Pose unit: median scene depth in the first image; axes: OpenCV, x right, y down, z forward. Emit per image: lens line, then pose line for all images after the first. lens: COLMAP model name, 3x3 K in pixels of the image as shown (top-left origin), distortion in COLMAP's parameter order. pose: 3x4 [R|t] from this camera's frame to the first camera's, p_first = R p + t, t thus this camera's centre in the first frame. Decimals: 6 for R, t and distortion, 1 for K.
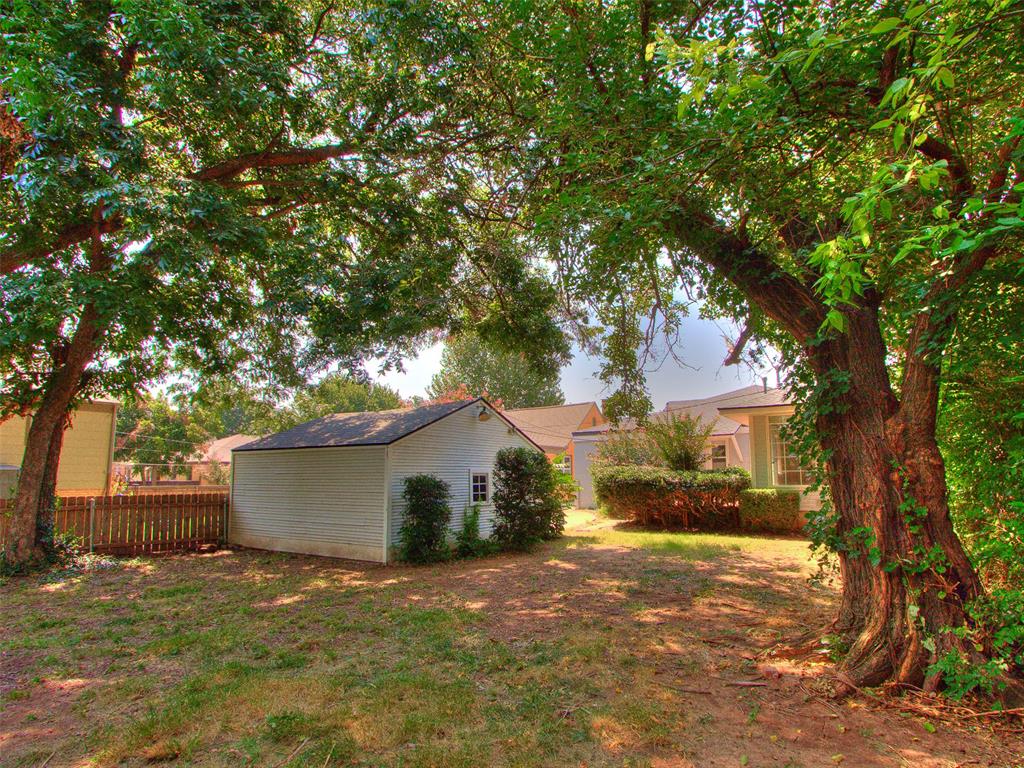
lens RADIAL K [[541.3, 0, 557.1], [0, 541.3, 419.6], [0, 0, 1]] dist [-0.021532, 0.000524]
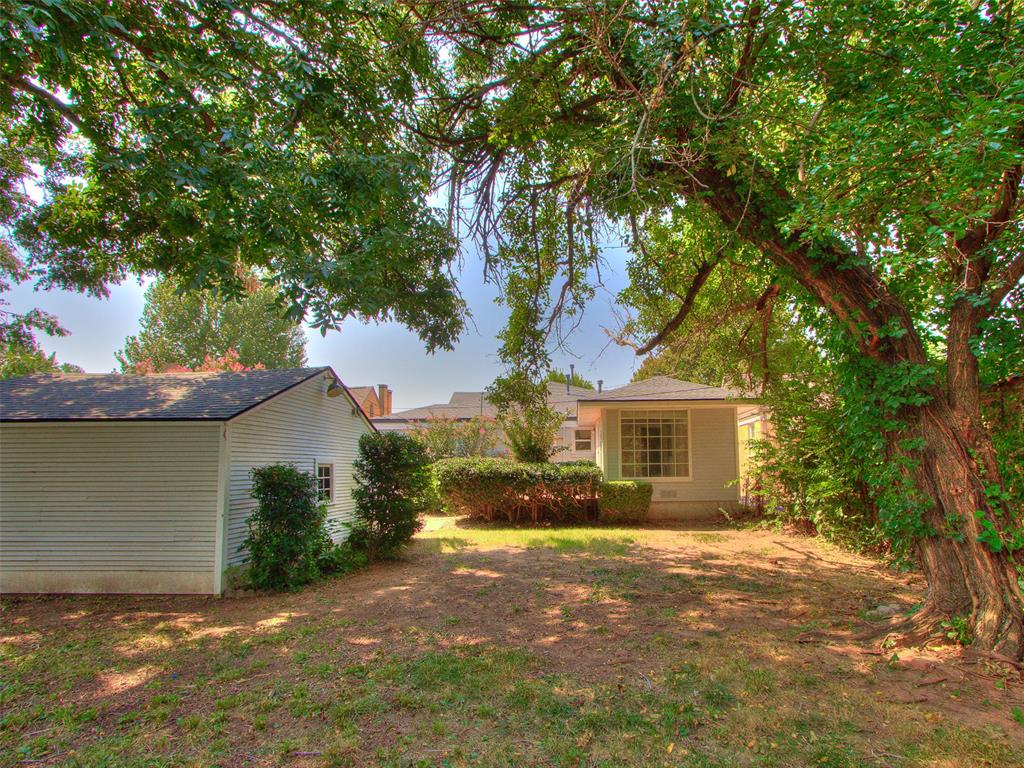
lens RADIAL K [[541.3, 0, 557.1], [0, 541.3, 419.6], [0, 0, 1]] dist [-0.021532, 0.000524]
pose [[0.870779, 0.045257, 0.489587, -0.280518], [-0.049882, 0.998749, -0.003604, 0.026789], [-0.489138, -0.021283, 0.871947, 0.204120]]
